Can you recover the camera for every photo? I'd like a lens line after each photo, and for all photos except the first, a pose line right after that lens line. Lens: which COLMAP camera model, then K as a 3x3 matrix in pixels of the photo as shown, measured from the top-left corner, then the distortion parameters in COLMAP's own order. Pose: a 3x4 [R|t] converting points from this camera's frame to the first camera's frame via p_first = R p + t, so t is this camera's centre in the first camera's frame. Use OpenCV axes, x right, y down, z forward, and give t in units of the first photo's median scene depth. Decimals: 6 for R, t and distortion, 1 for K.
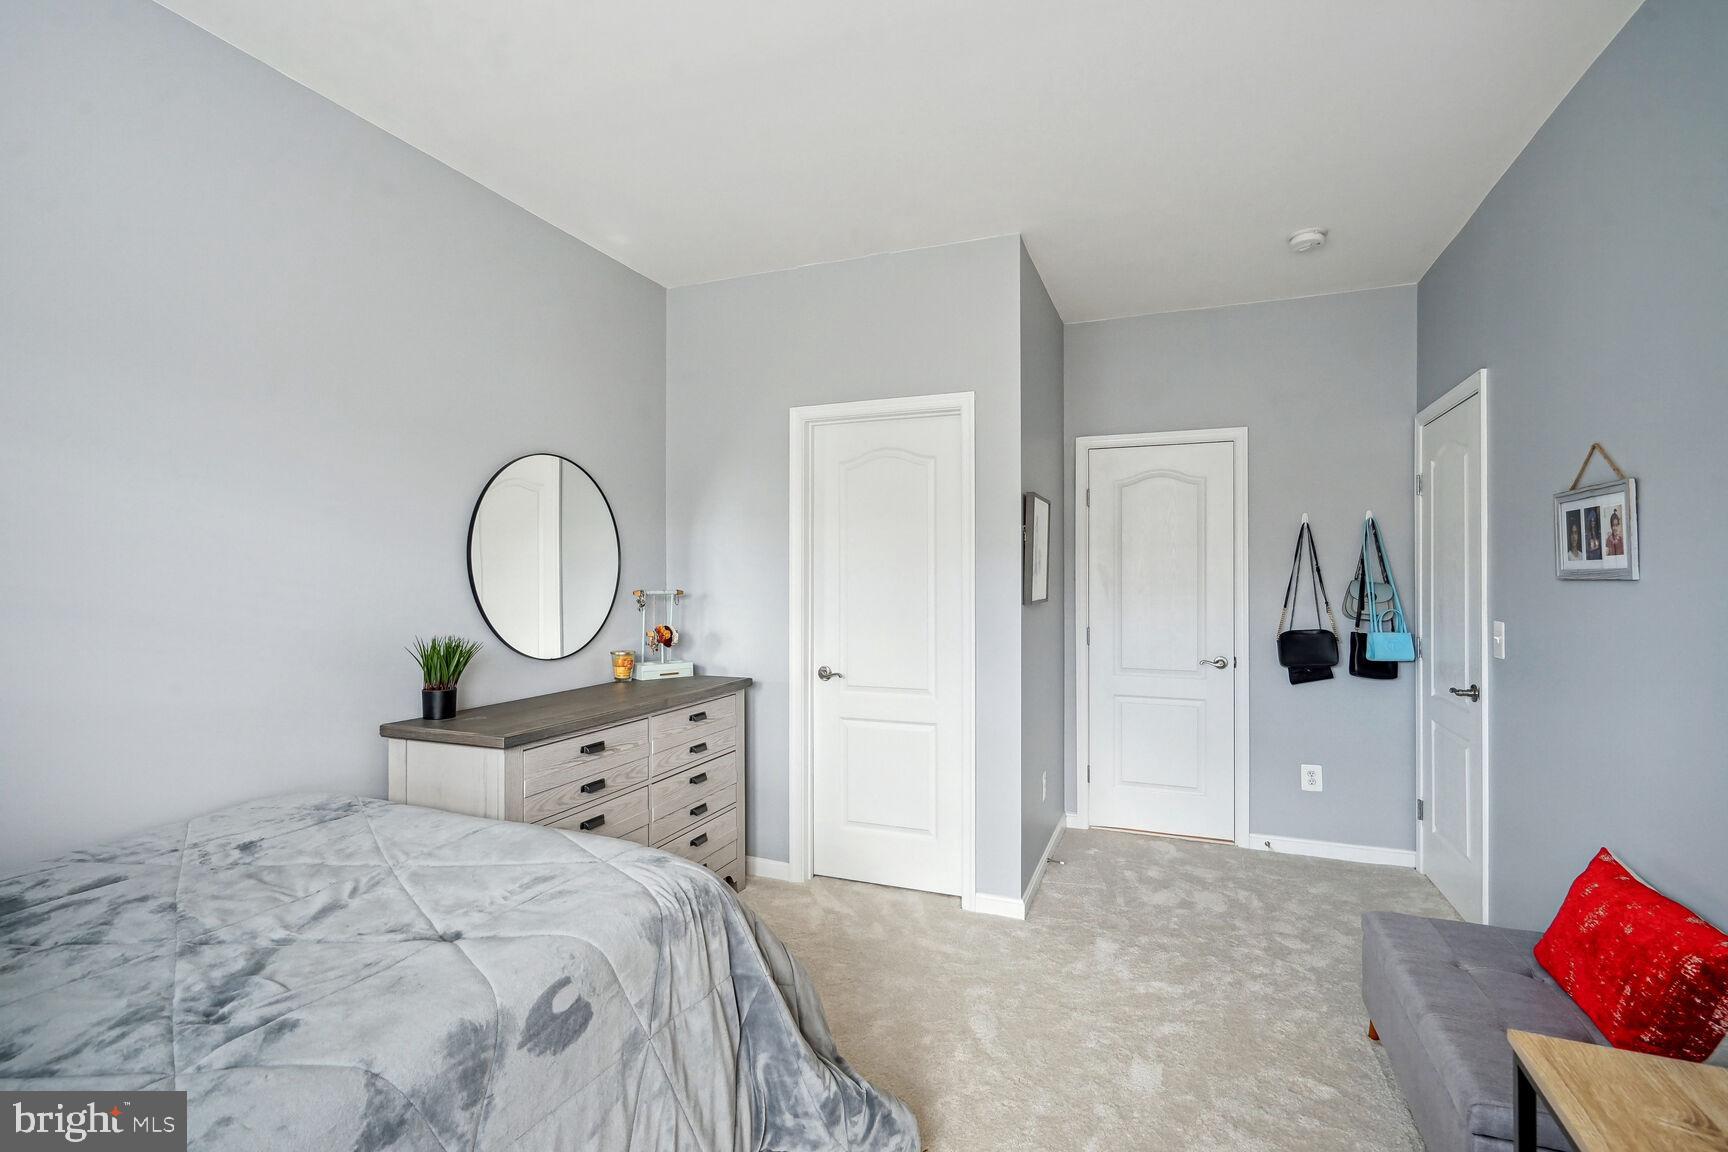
lens RADIAL K [[793.9, 0, 853.3], [0, 793.9, 576.9], [0, 0, 1]] dist [0.000082, -0.000602]
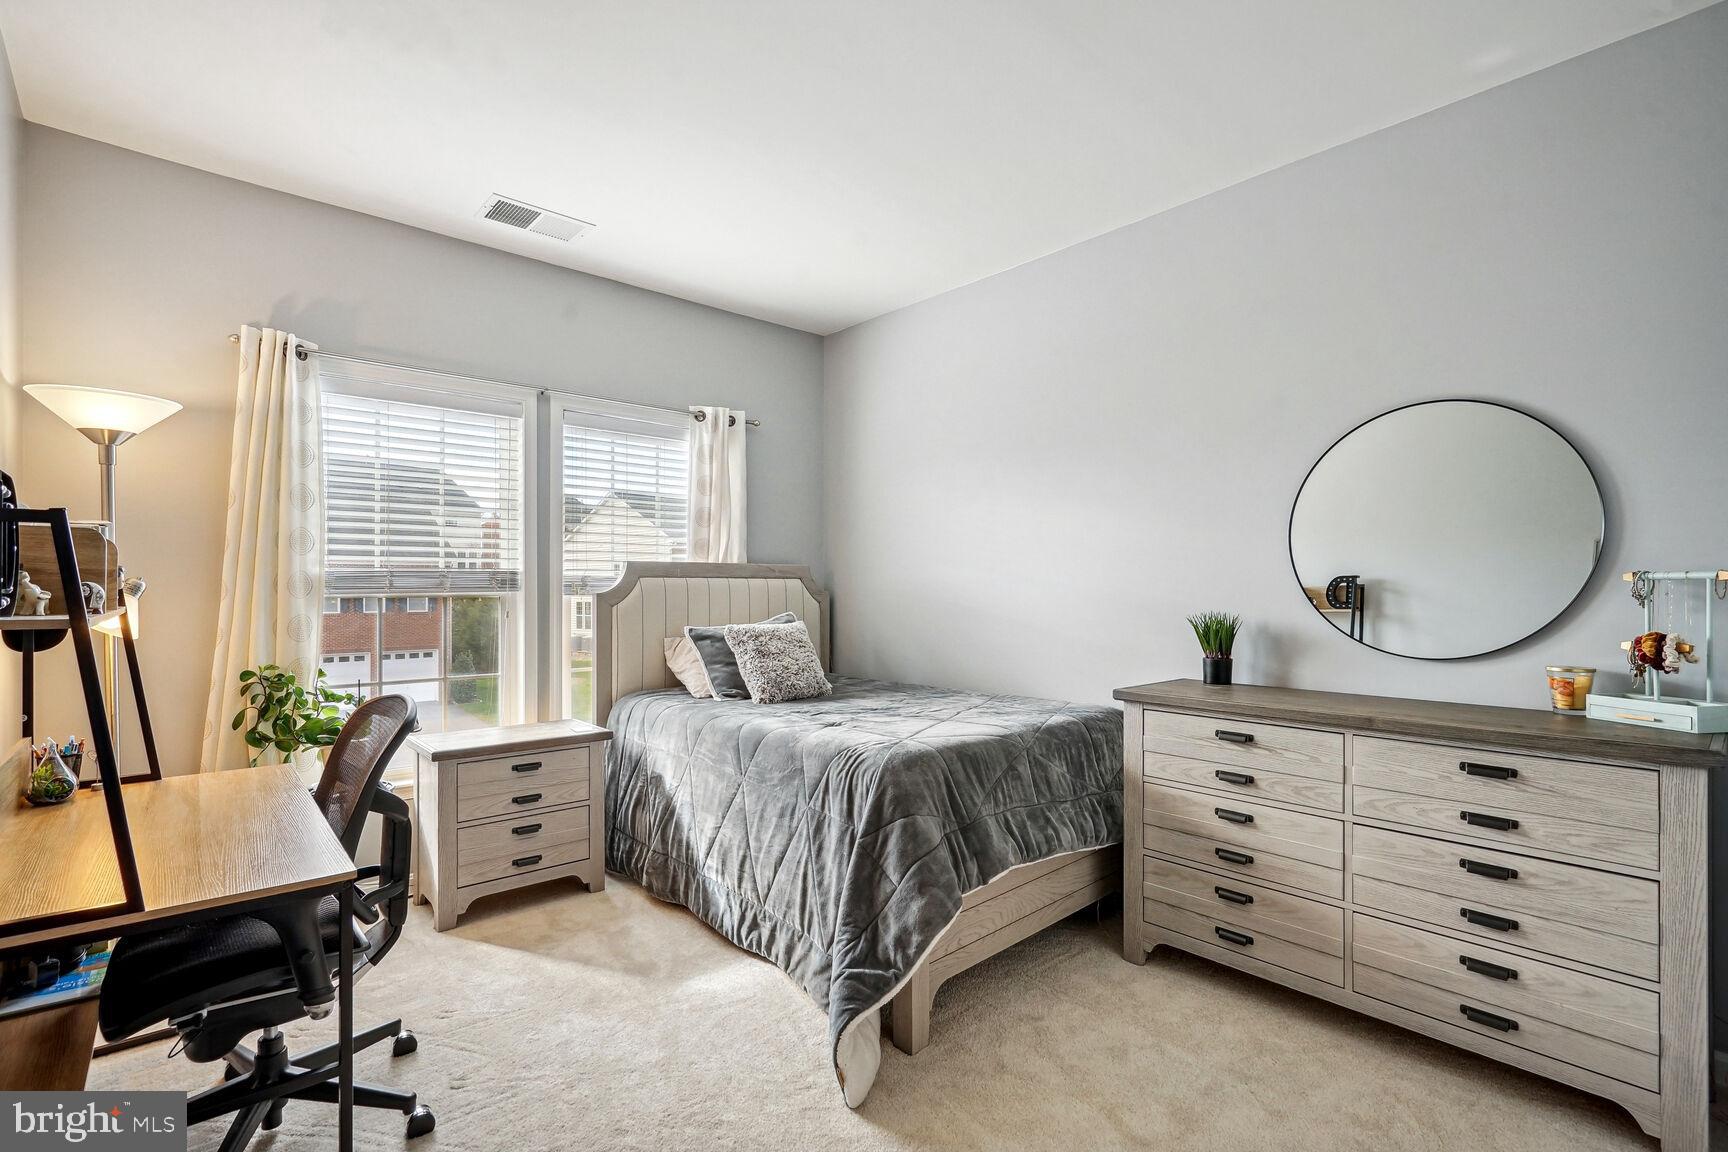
lens RADIAL K [[793.9, 0, 853.3], [0, 793.9, 576.9], [0, 0, 1]] dist [0.000082, -0.000602]
pose [[-0.448315, -0.018853, -0.893677, 0.611807], [-0.000953, 0.999787, -0.020613, 0.034763], [0.893875, -0.008389, -0.448238, 0.846453]]
